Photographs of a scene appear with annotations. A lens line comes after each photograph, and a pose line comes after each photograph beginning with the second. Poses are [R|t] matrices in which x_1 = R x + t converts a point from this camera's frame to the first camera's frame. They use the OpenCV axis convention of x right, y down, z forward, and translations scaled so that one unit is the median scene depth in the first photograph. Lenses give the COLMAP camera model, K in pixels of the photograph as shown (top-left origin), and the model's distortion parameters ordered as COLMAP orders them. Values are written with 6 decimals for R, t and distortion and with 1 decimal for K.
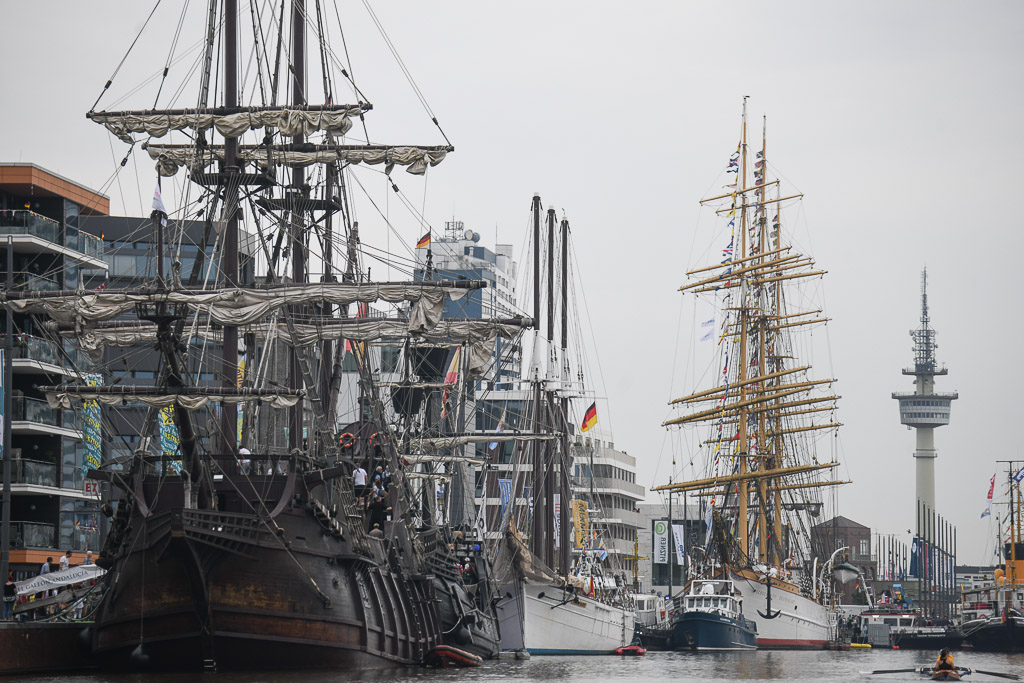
lens RADIAL K [[5144.6, 0, 551.1], [0, 5144.6, 340.8], [0, 0, 1]] dist [1.285647, 78.341727]
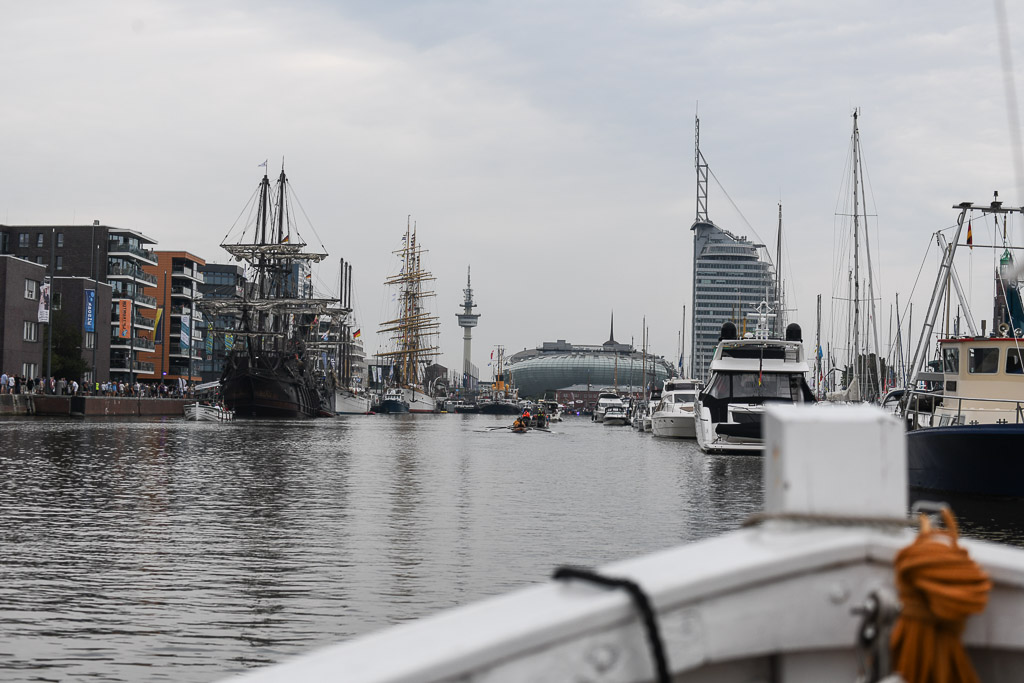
lens RADIAL K [[2182.8, 0, 512.0], [0, 2182.8, 341.5], [0, 0, 1]] dist [-0.226643, 0.440713]
pose [[0.995393, 0.022918, 0.093099, -0.016963], [-0.025417, 0.999345, 0.025745, -0.012154], [-0.092449, -0.027993, 0.995324, -0.198104]]
